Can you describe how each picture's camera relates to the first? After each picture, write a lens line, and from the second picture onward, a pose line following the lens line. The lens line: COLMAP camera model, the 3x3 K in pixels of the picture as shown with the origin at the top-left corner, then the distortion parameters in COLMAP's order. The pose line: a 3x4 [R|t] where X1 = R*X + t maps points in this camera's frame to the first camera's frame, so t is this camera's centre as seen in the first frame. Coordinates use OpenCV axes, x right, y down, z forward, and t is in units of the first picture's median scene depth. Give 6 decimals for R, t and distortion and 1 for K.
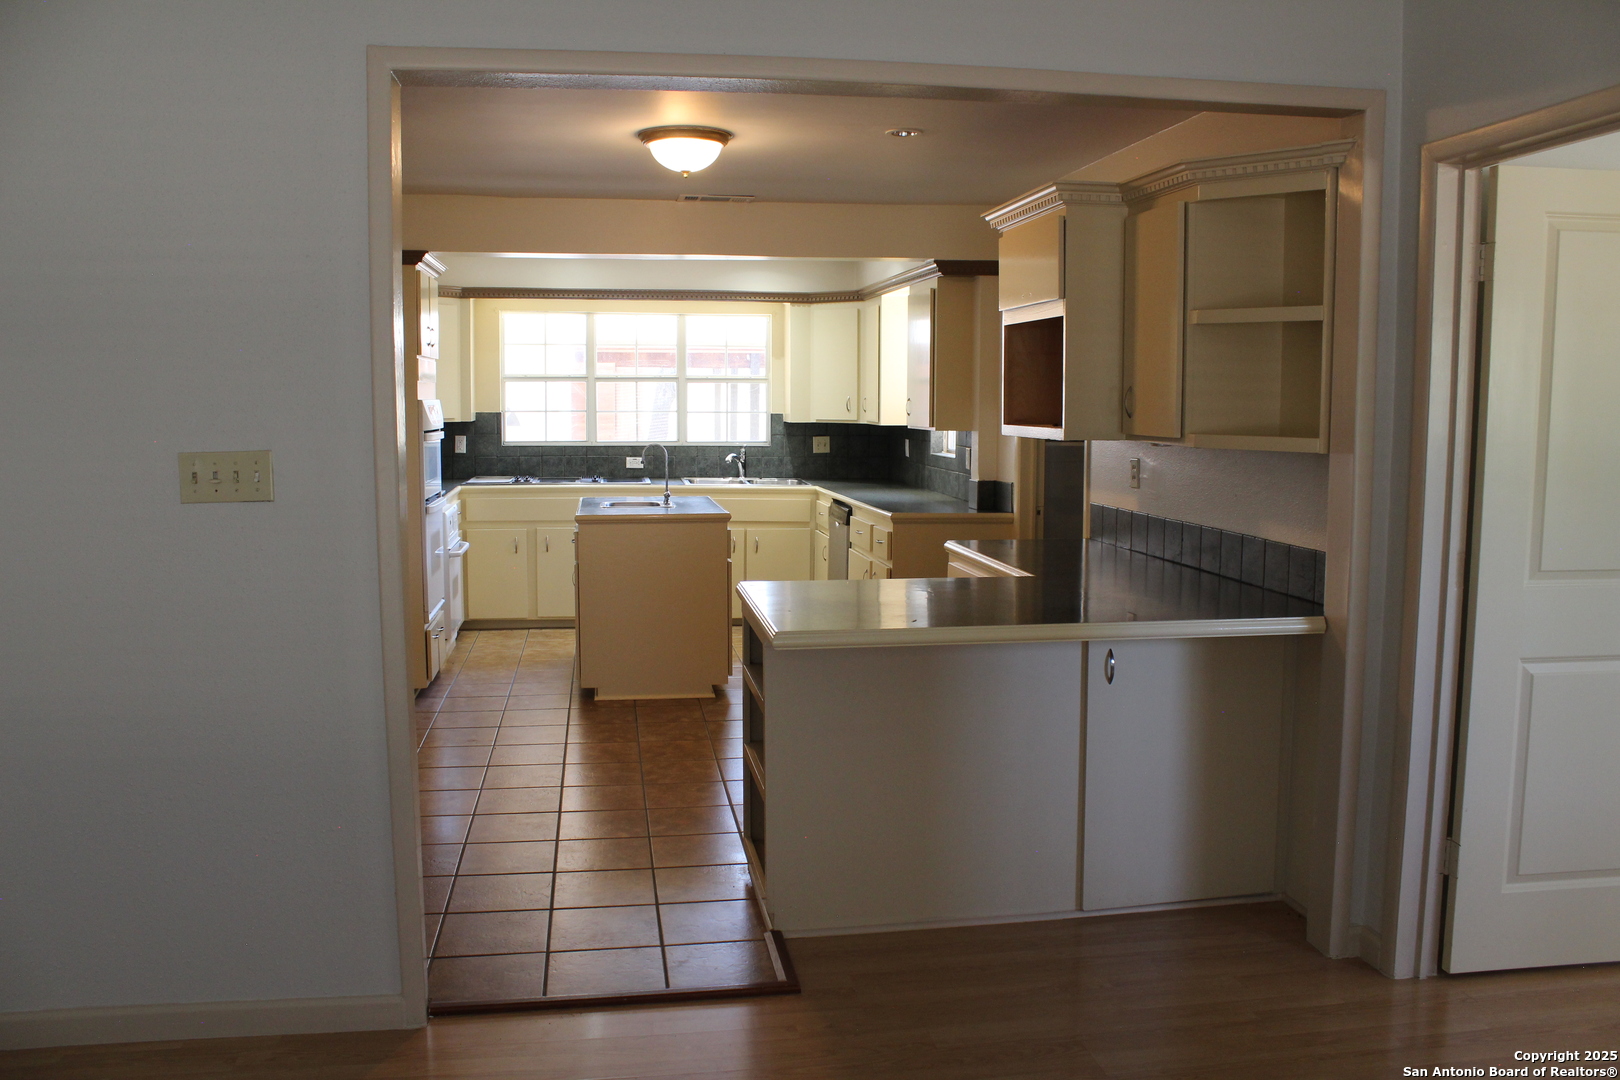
lens RADIAL K [[1356.0, 0, 810.0], [0, 1356.0, 540.0], [0, 0, 1]] dist [-0.177581, 0.201799]
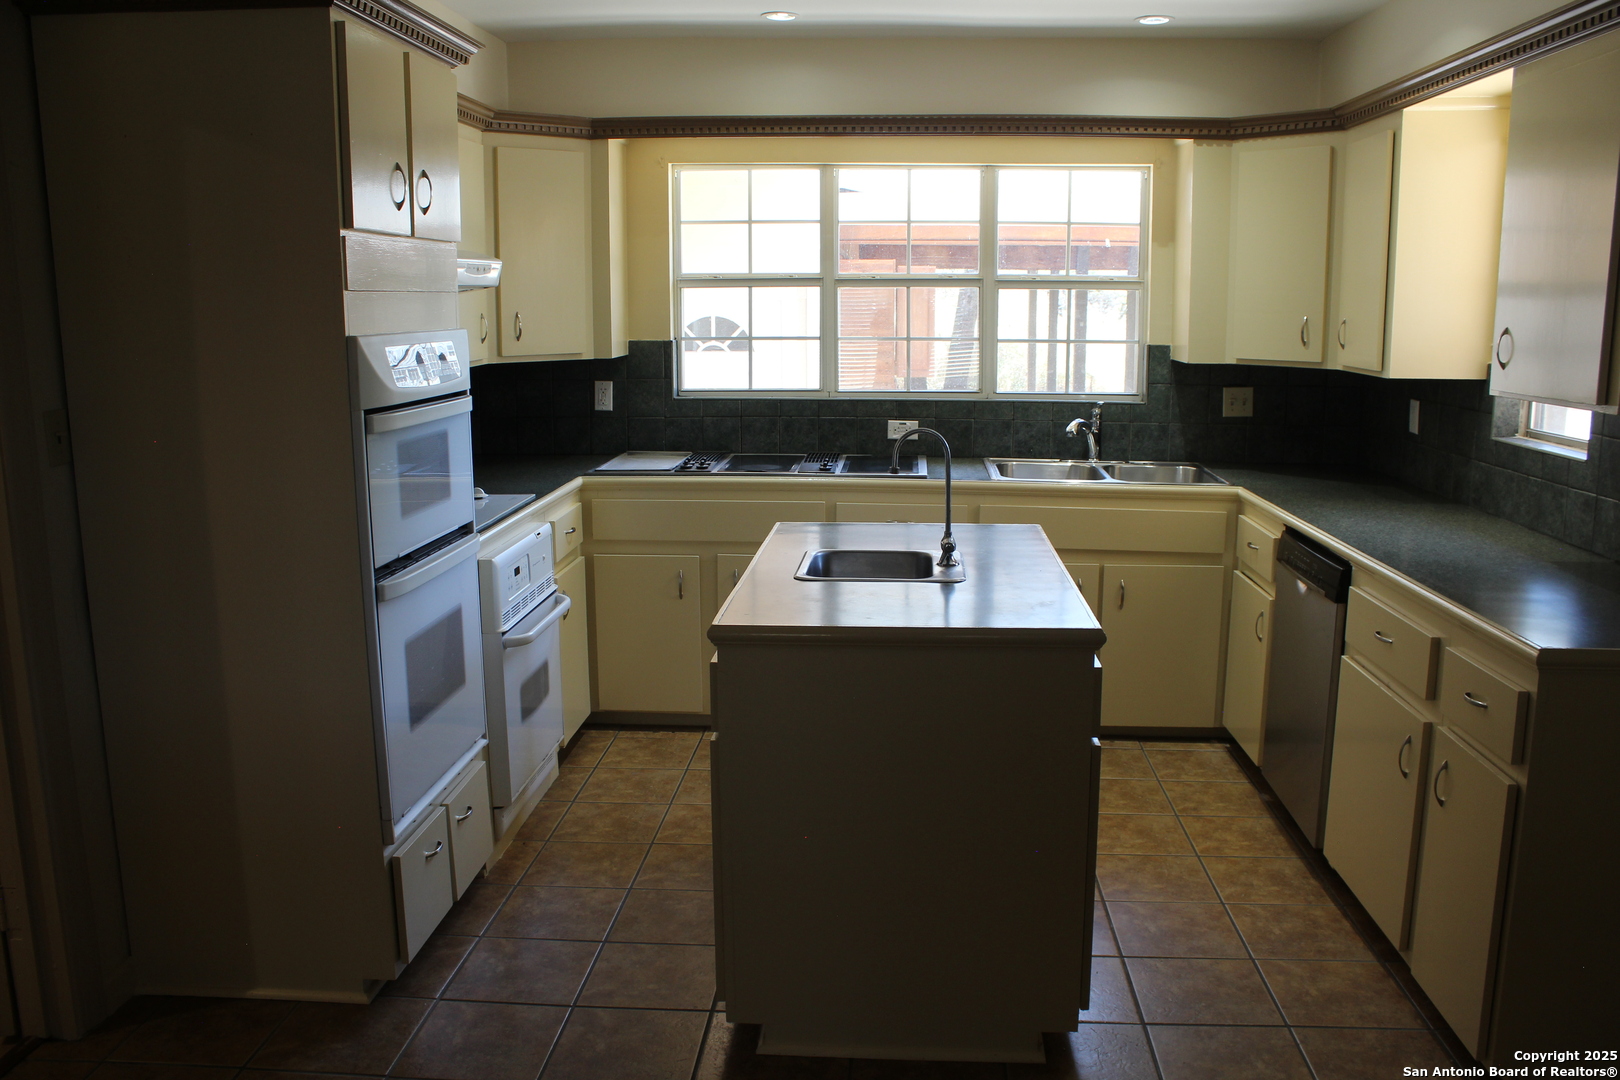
lens RADIAL K [[1356.0, 0, 810.0], [0, 1356.0, 540.0], [0, 0, 1]] dist [-0.177581, 0.201799]
pose [[0.974924, 0.033049, -0.220071, -0.041938], [-0.017311, 0.997177, 0.073061, -0.052907], [0.221864, -0.067419, 0.972744, 0.443840]]
